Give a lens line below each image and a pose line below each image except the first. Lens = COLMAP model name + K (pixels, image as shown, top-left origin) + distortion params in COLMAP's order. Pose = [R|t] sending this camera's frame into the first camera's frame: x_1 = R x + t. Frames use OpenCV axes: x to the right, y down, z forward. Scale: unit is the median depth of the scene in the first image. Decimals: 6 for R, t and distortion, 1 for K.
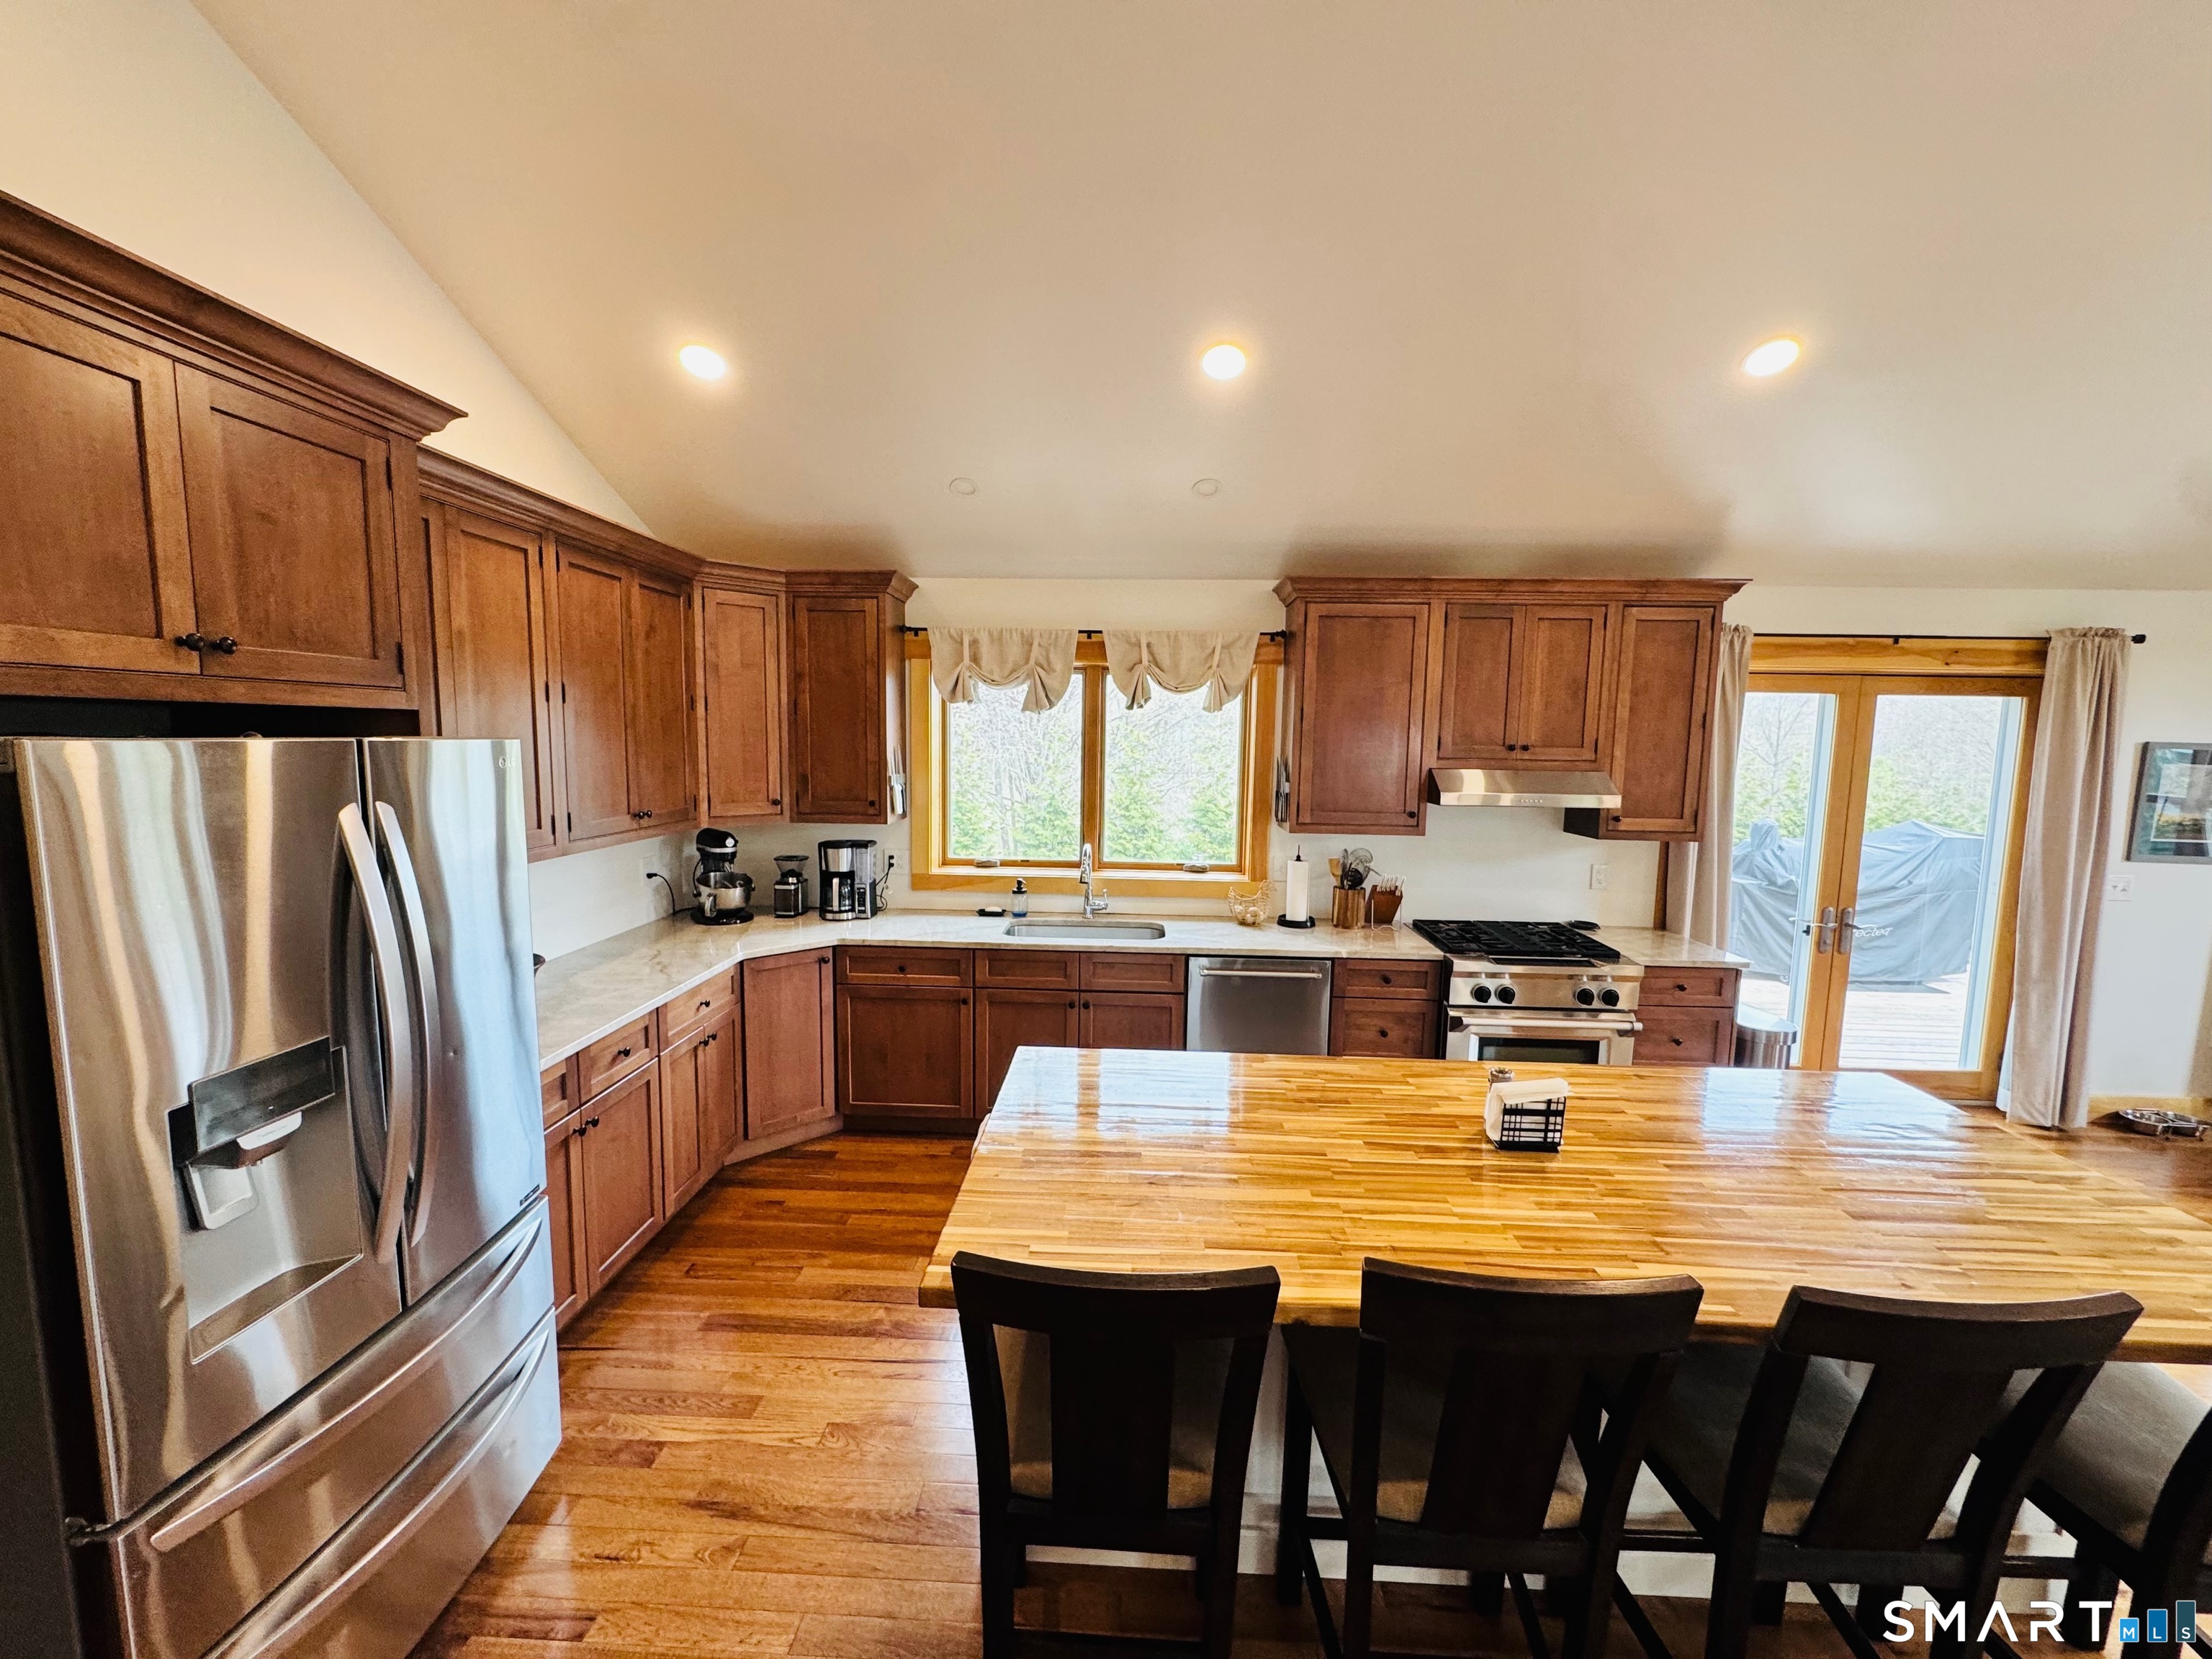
lens RADIAL K [[883.7, 0, 1106.0], [0, 883.7, 829.5], [0, 0, 1]] dist [-0.004620, 0.000646]
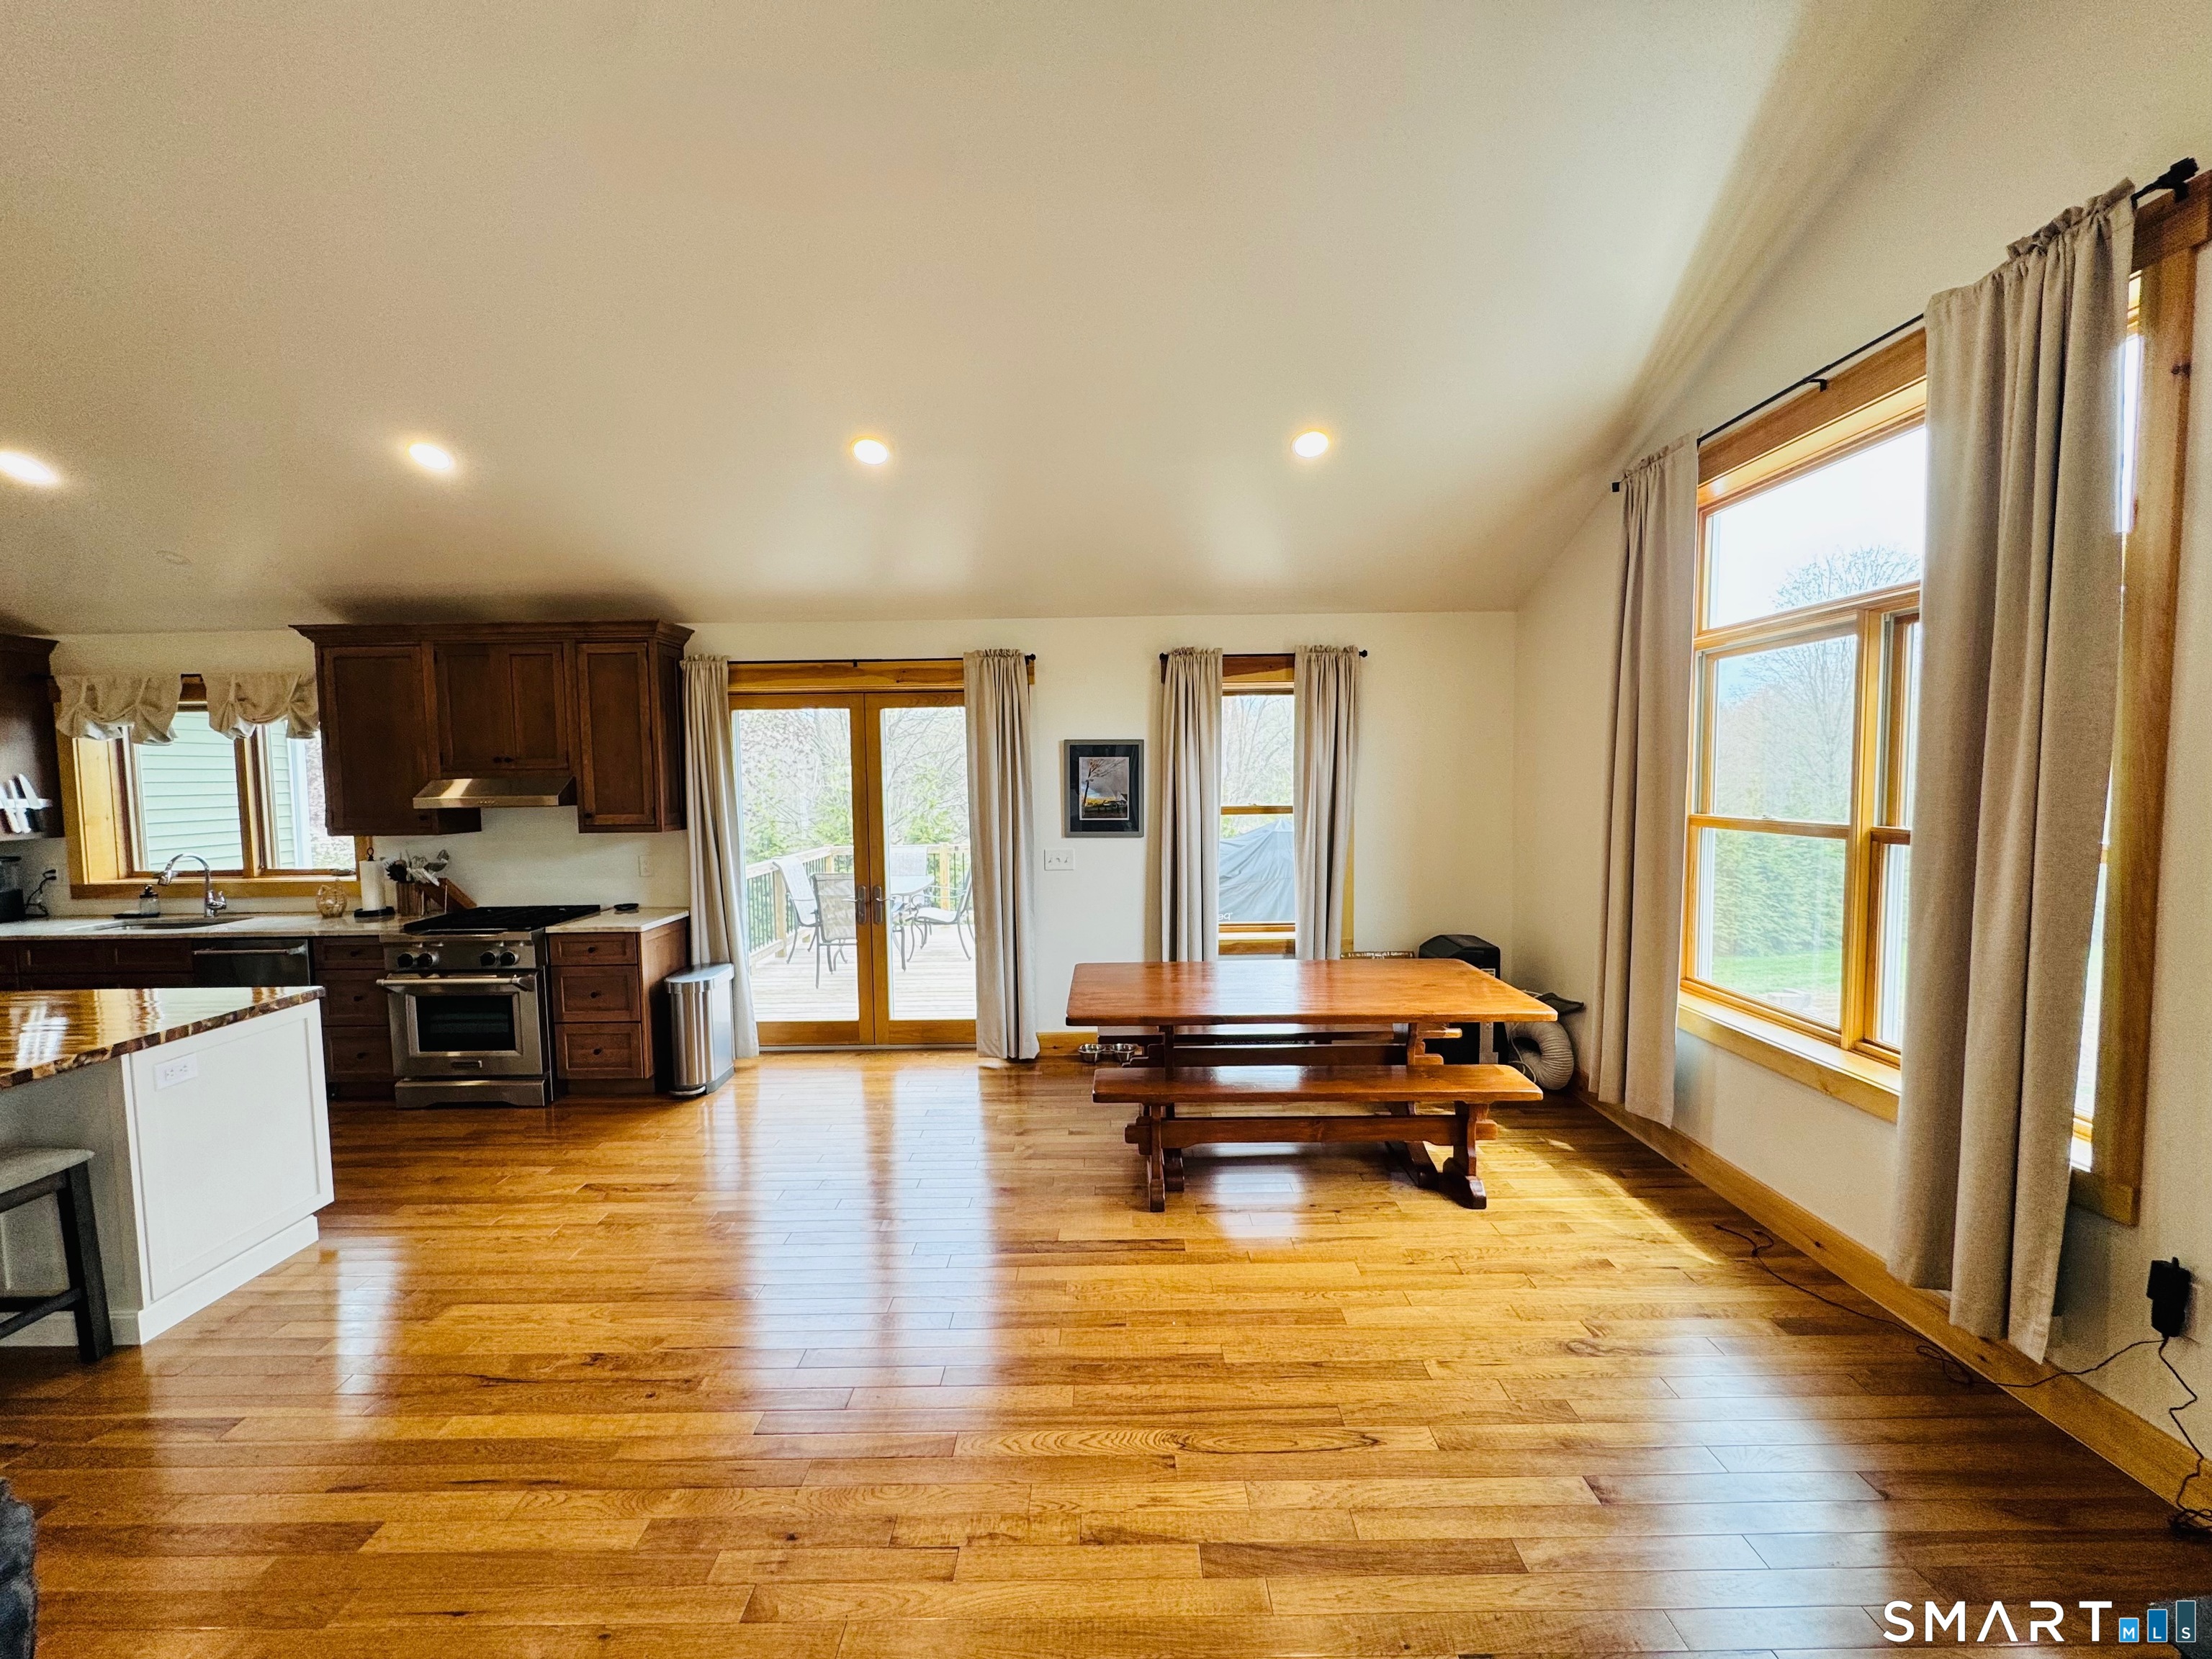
lens RADIAL K [[883.7, 0, 1106.0], [0, 883.7, 829.5], [0, 0, 1]] dist [-0.004620, 0.000646]
pose [[0.998644, -0.033573, 0.039790, 1.246313], [0.035145, 0.998602, -0.039477, 0.080396], [-0.038409, 0.040822, 0.998428, -0.245079]]
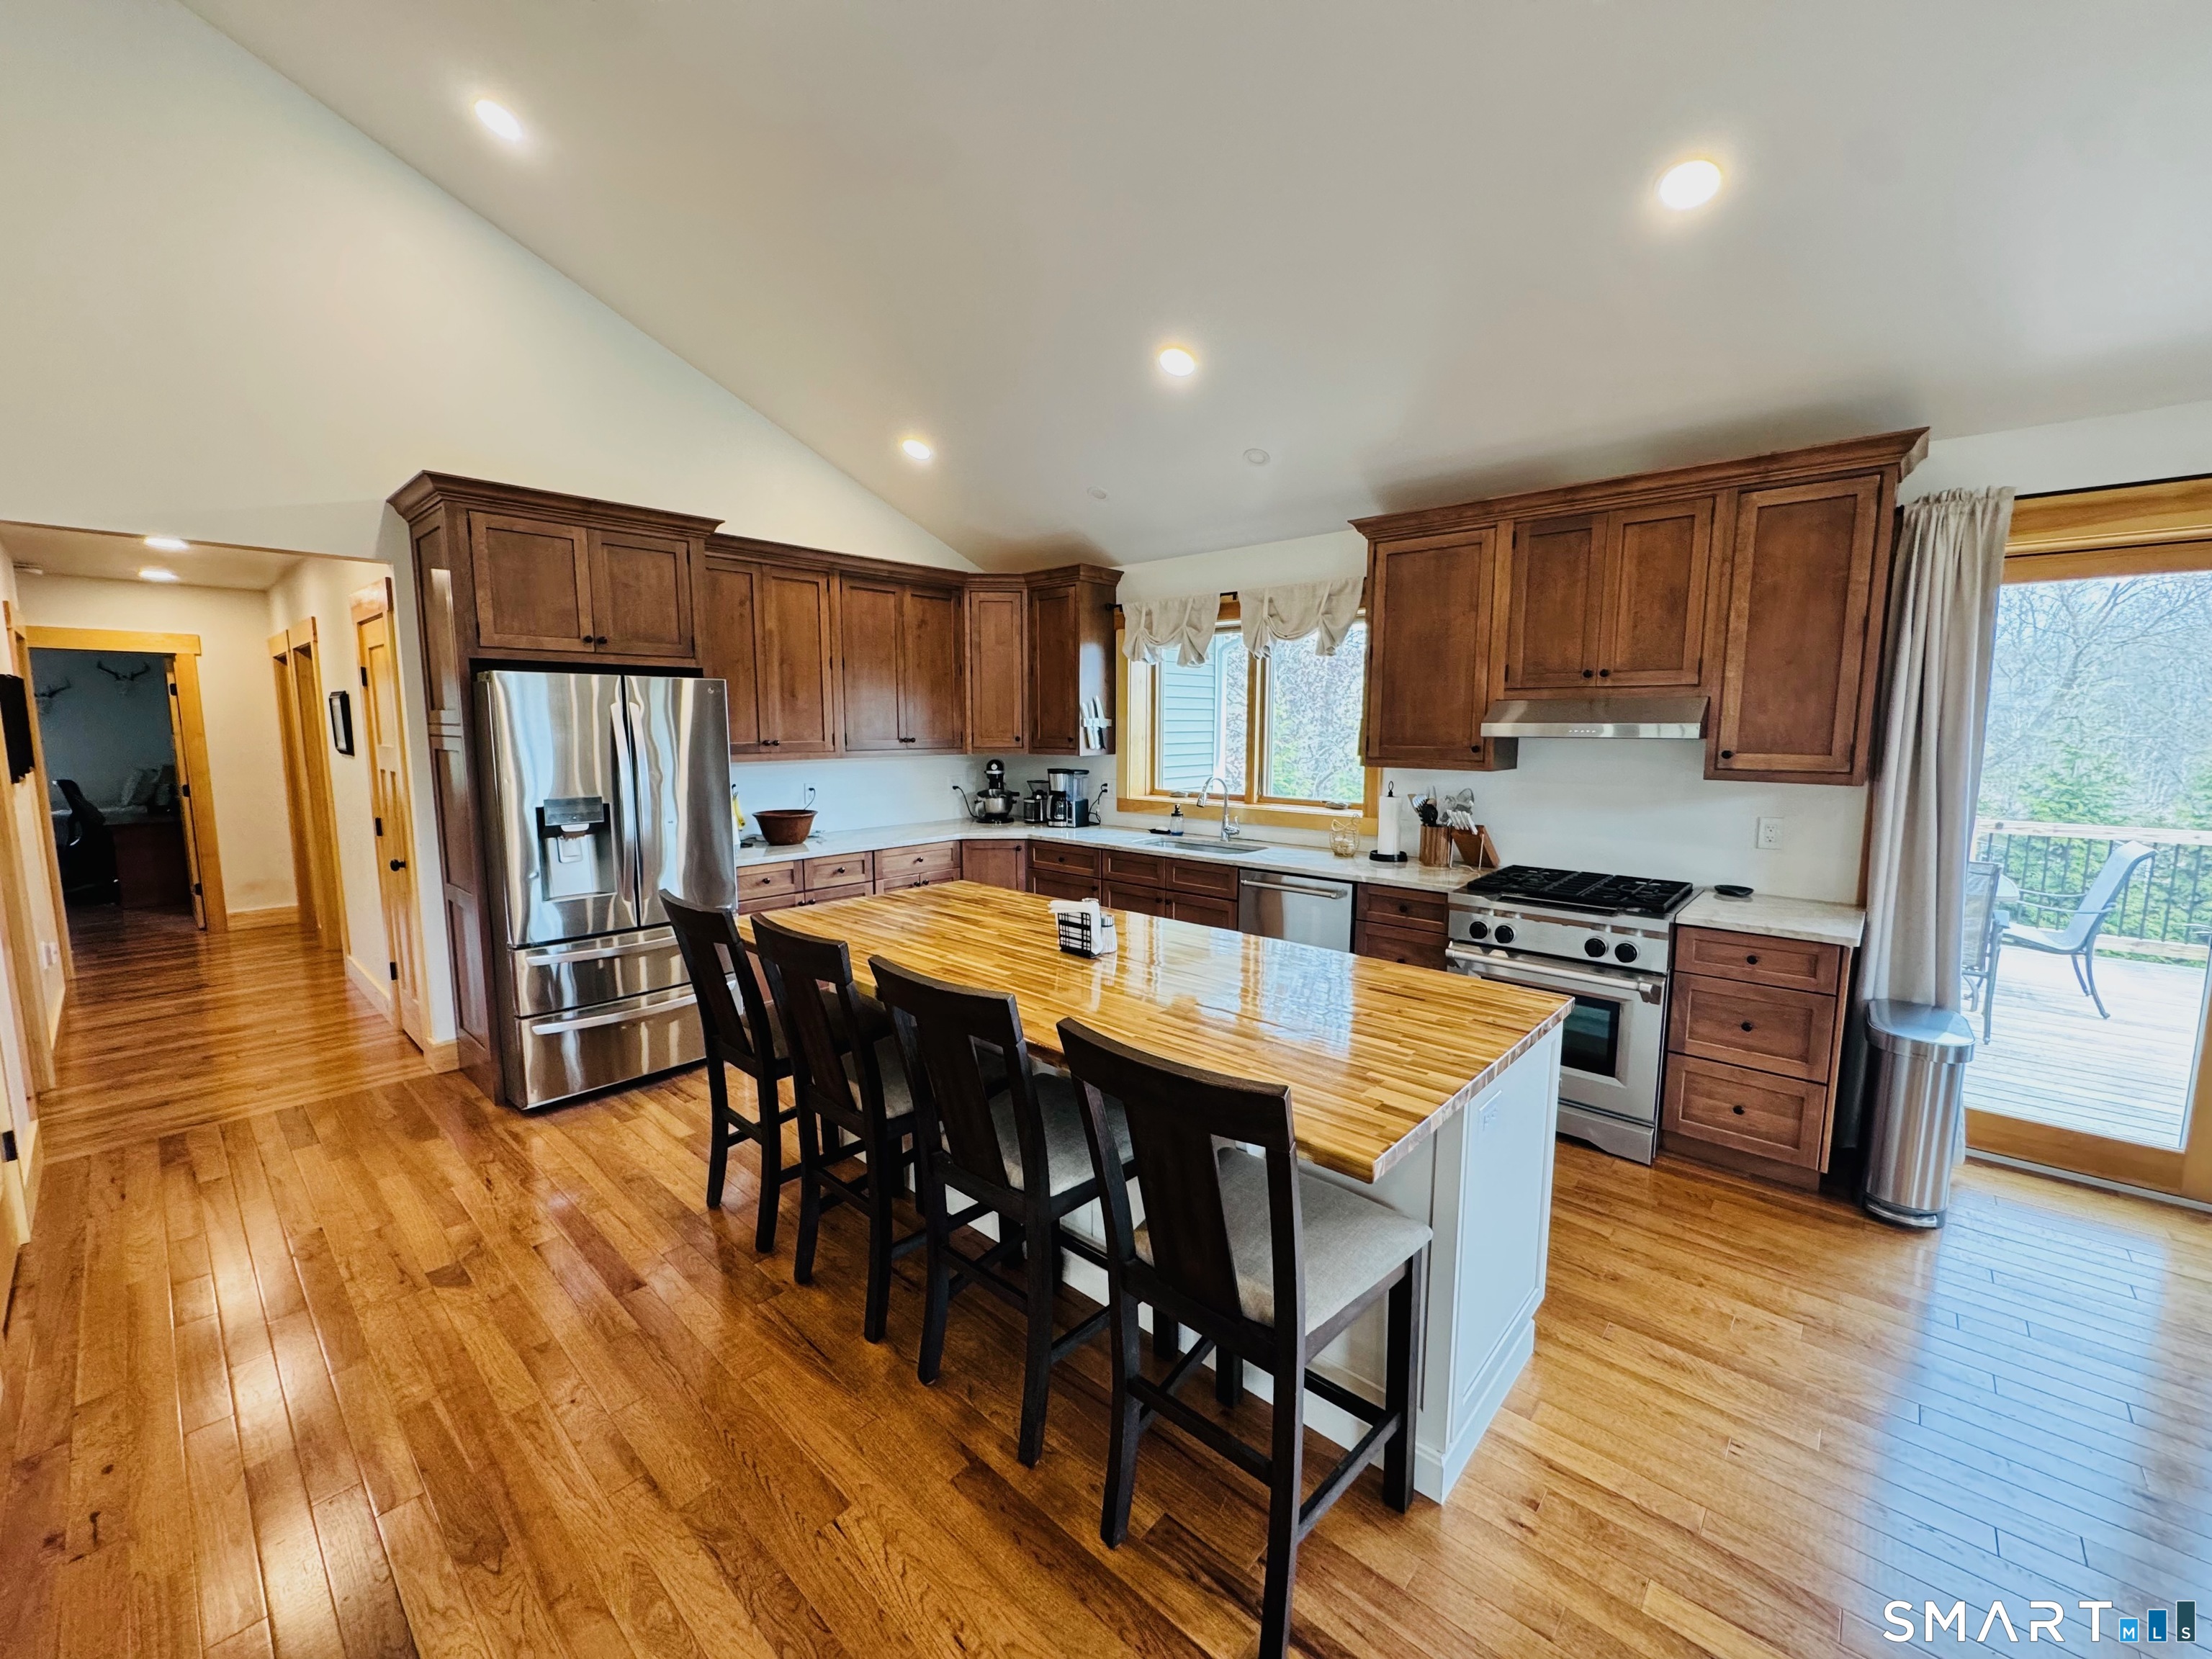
lens RADIAL K [[883.7, 0, 1106.0], [0, 883.7, 829.5], [0, 0, 1]] dist [-0.004620, 0.000646]
pose [[0.769813, 0.062518, -0.635200, 0.661097], [-0.055907, 0.997971, 0.030469, 0.064990], [0.635816, 0.012057, 0.771746, -0.000785]]
